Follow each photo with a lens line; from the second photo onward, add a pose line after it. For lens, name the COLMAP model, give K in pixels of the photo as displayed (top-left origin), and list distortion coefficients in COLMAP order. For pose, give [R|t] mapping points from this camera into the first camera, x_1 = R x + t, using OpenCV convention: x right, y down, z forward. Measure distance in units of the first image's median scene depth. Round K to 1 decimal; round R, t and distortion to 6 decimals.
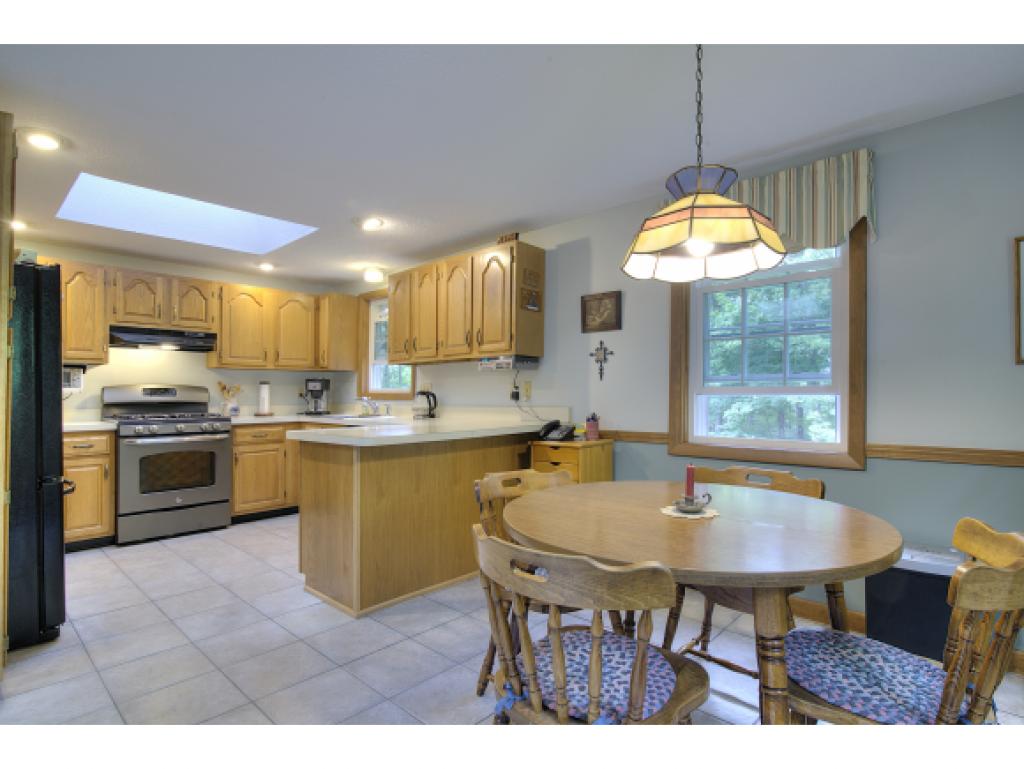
lens RADIAL K [[518.1, 0, 515.5], [0, 518.1, 381.0], [0, 0, 1]] dist [-0.001255, -0.000596]
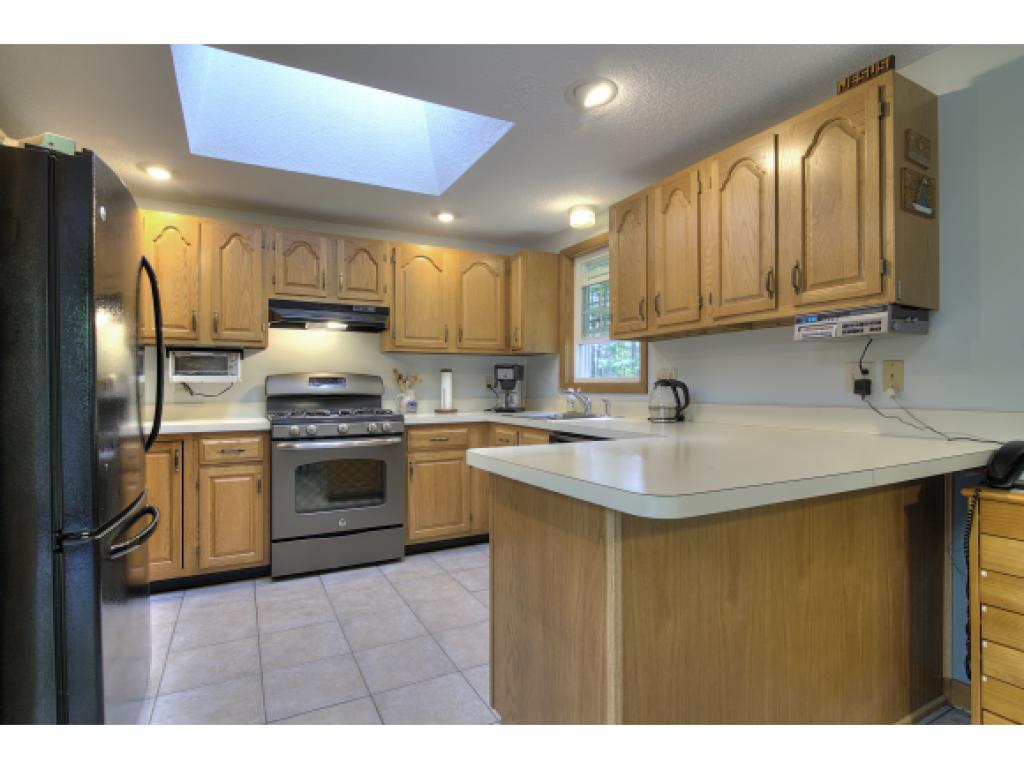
lens RADIAL K [[518.1, 0, 515.5], [0, 518.1, 381.0], [0, 0, 1]] dist [-0.001255, -0.000596]
pose [[0.943059, -0.002651, -0.332615, -0.142361], [0.007695, 0.999874, 0.013850, 0.011009], [0.332536, -0.015621, 0.942961, 0.338125]]
